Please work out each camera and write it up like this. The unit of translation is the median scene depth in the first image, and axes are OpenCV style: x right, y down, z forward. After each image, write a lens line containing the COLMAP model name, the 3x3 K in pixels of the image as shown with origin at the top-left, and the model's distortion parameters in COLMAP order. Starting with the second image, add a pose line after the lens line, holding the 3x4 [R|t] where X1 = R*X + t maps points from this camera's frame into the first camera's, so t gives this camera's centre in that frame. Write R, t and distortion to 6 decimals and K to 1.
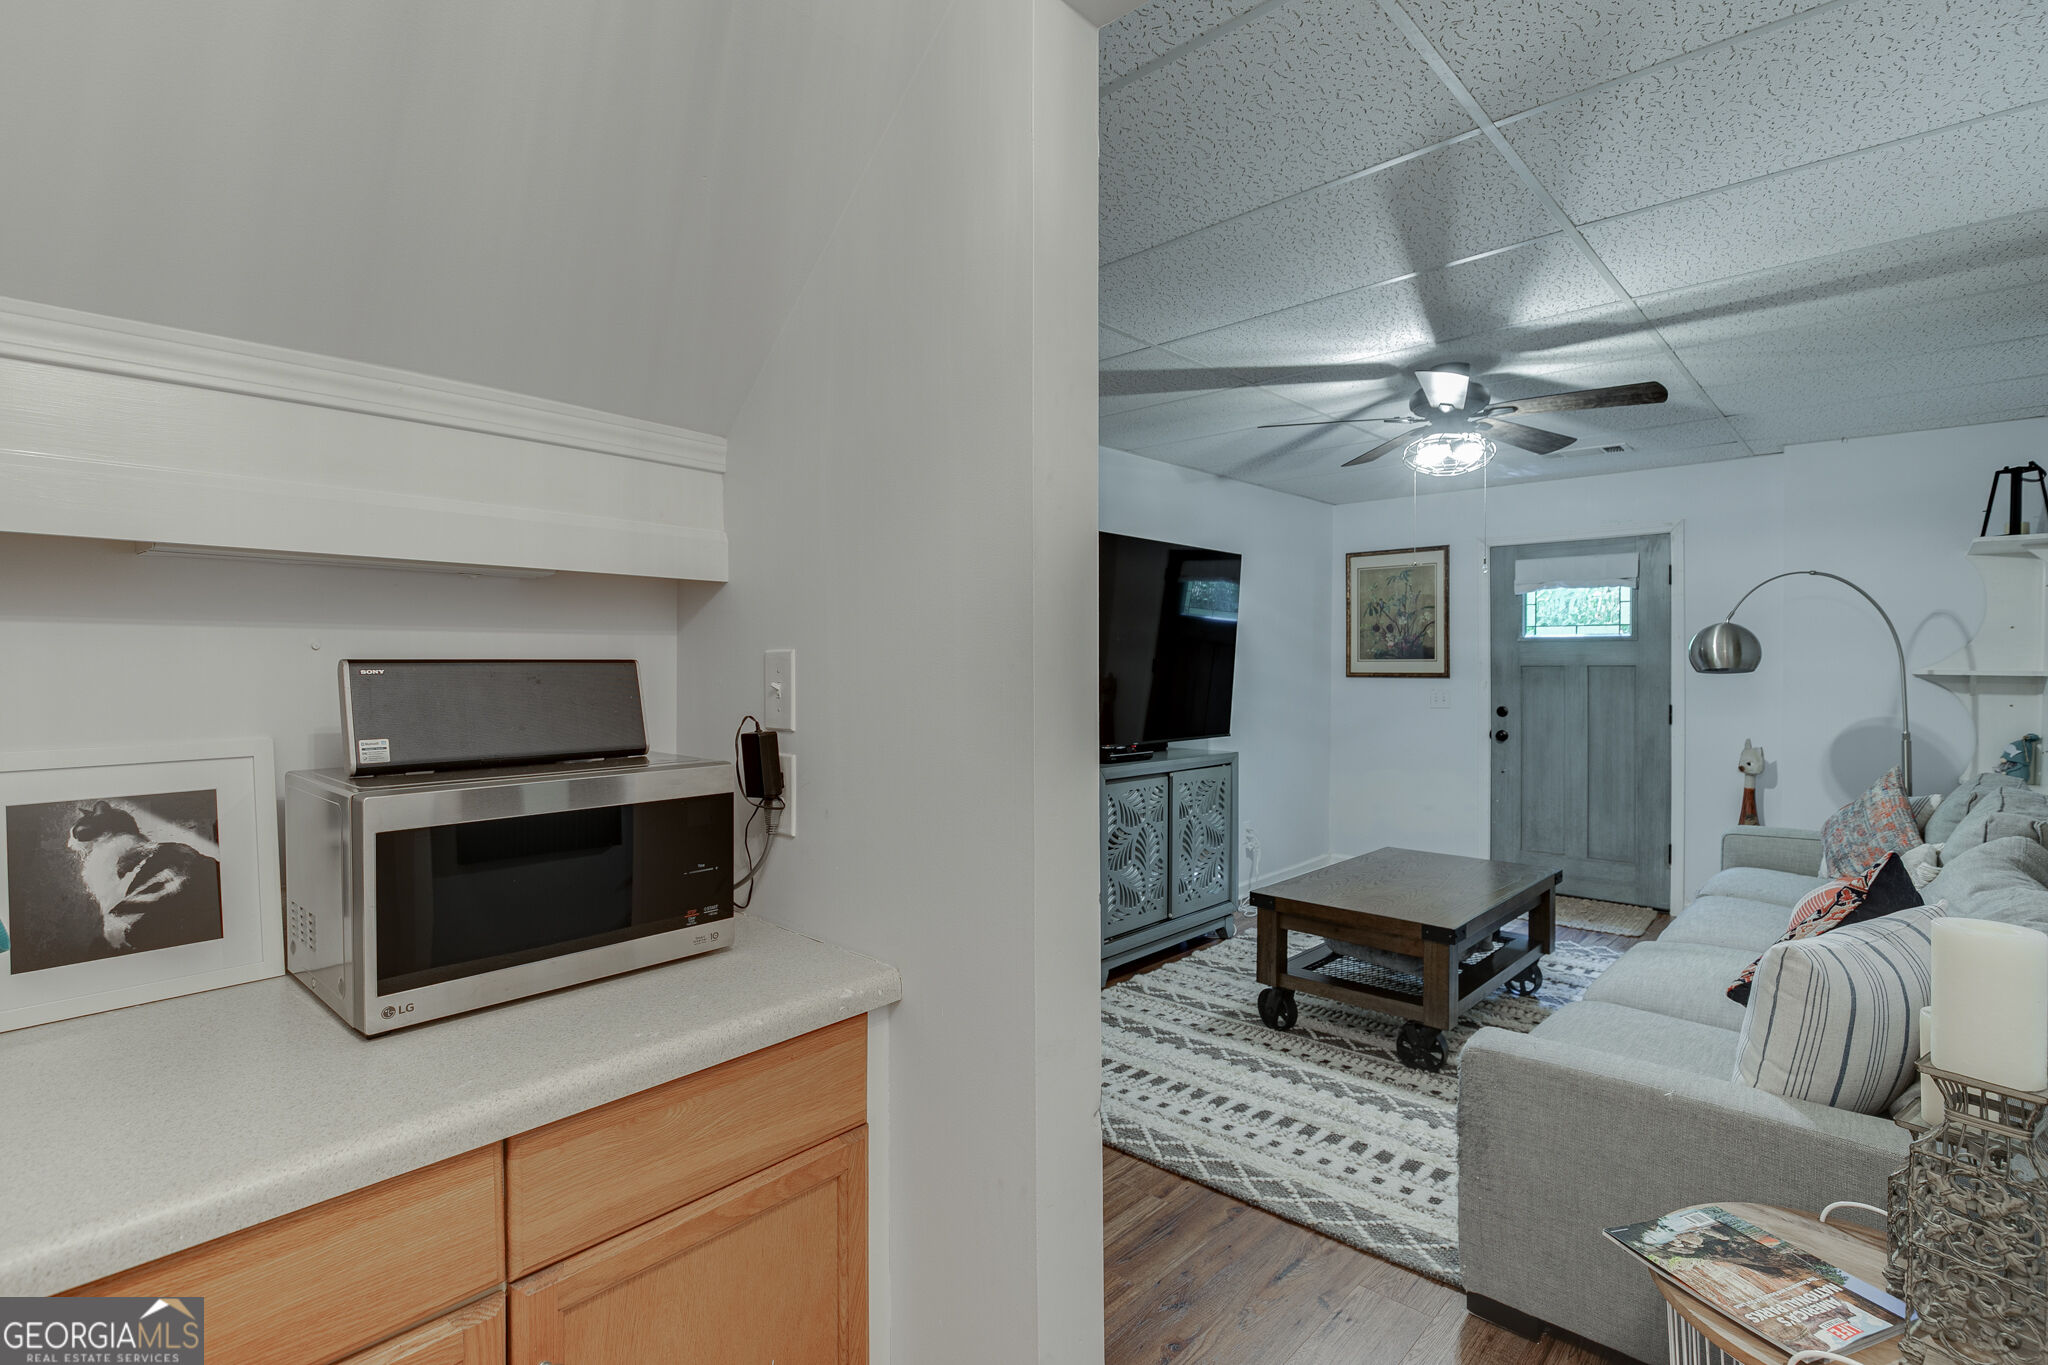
lens RADIAL K [[969.6, 0, 1025.5], [0, 969.6, 679.0], [0, 0, 1]] dist [-0.002271, -0.000366]
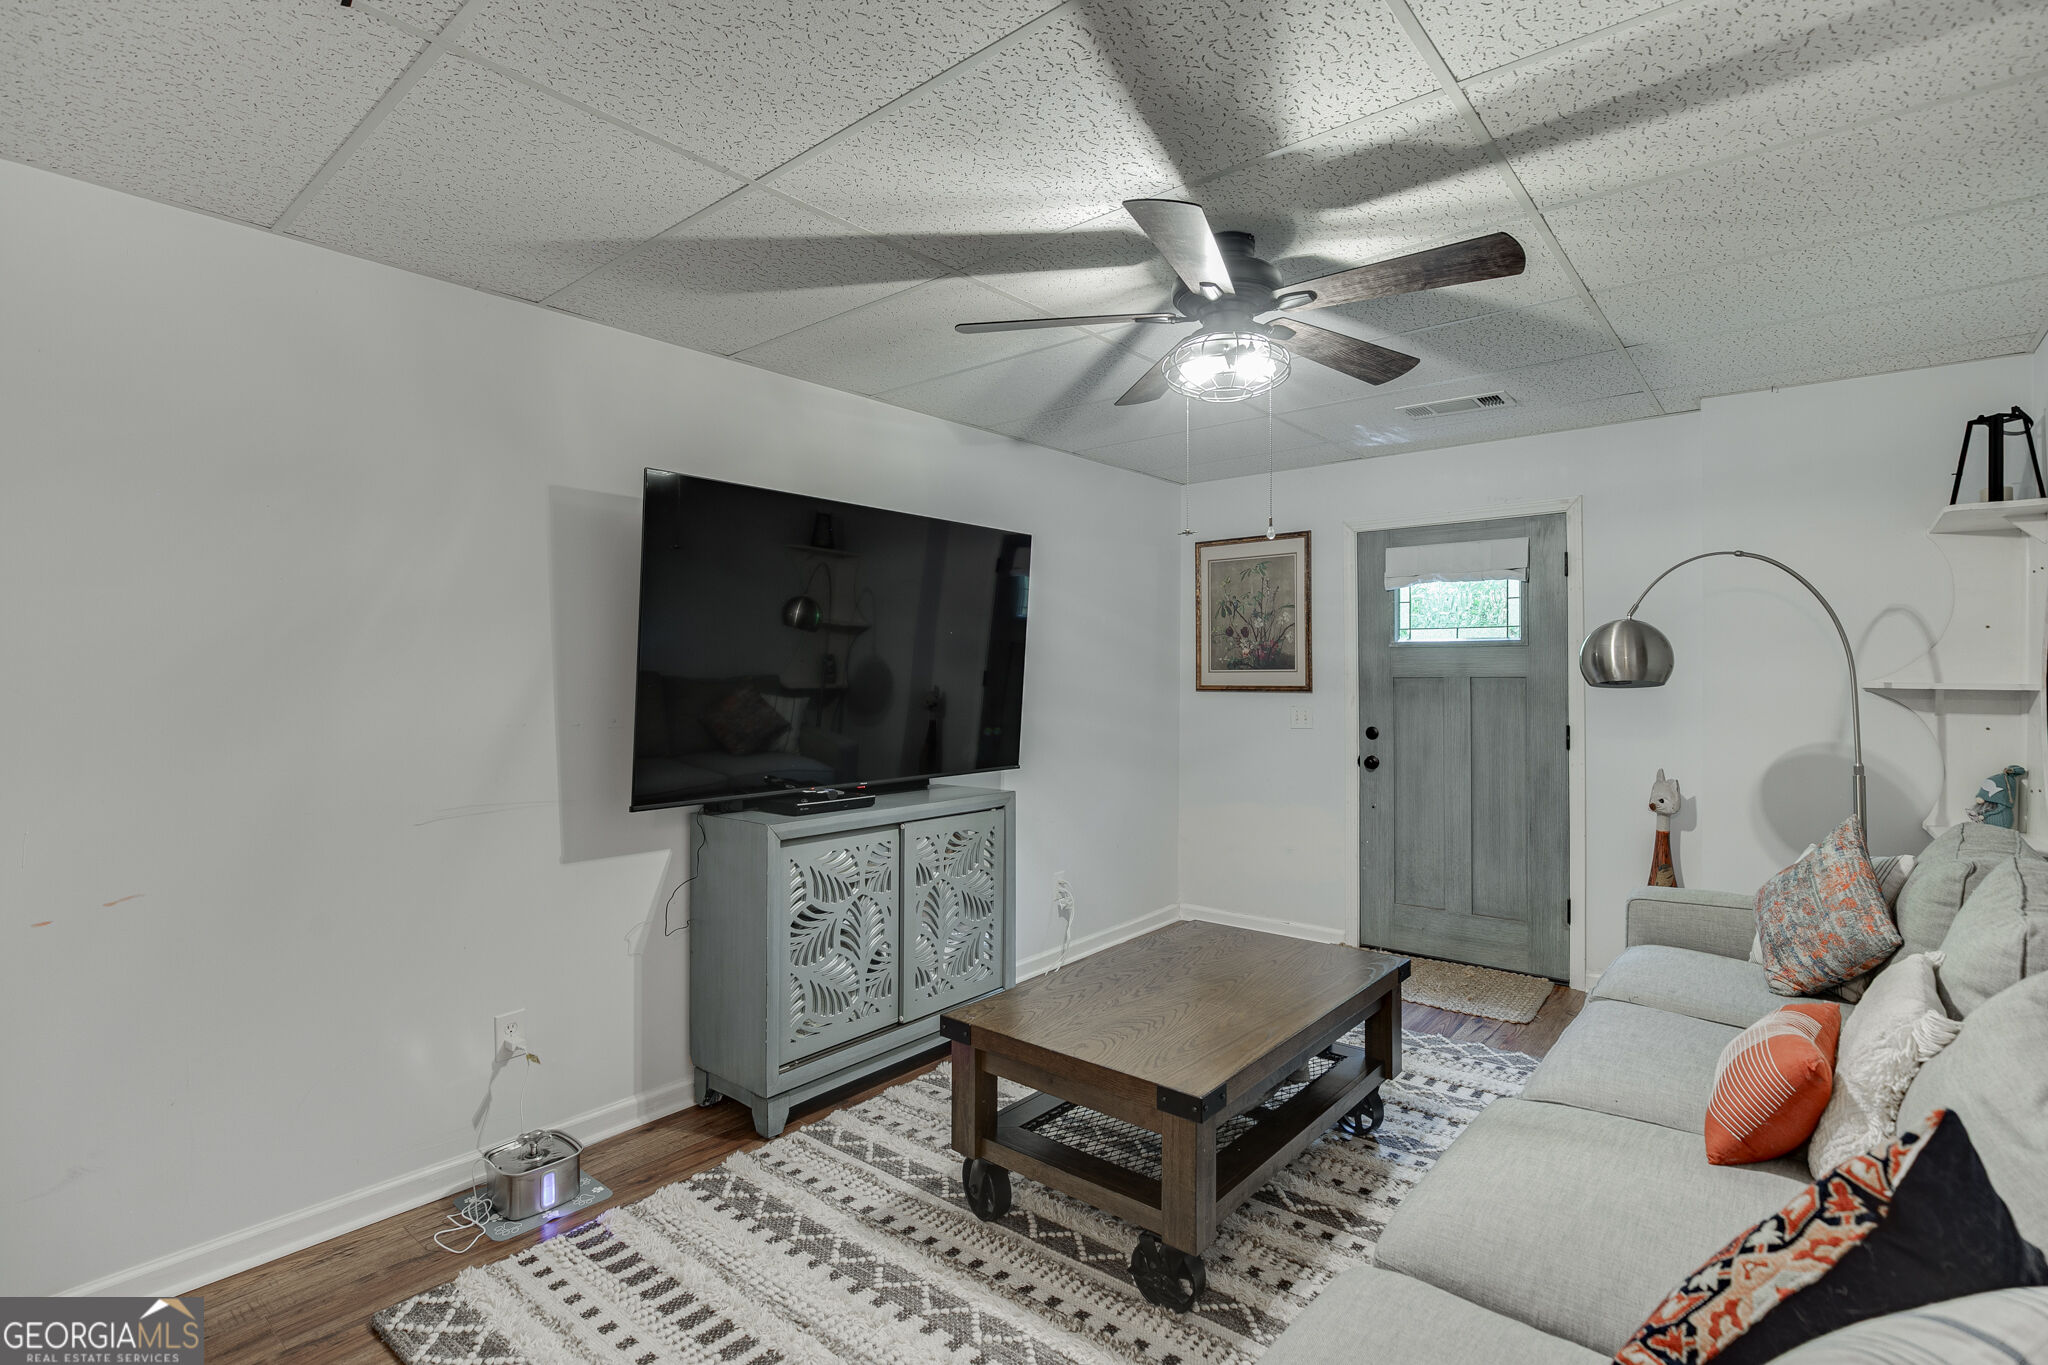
lens RADIAL K [[969.6, 0, 1022.6], [0, 969.6, 679.4], [0, 0, 1]] dist [-0.002271, -0.000366]
pose [[0.998672, -0.001541, 0.051495, 0.220087], [0.002098, 0.999940, -0.010768, -0.005029], [-0.051475, 0.010862, 0.998615, 0.279979]]
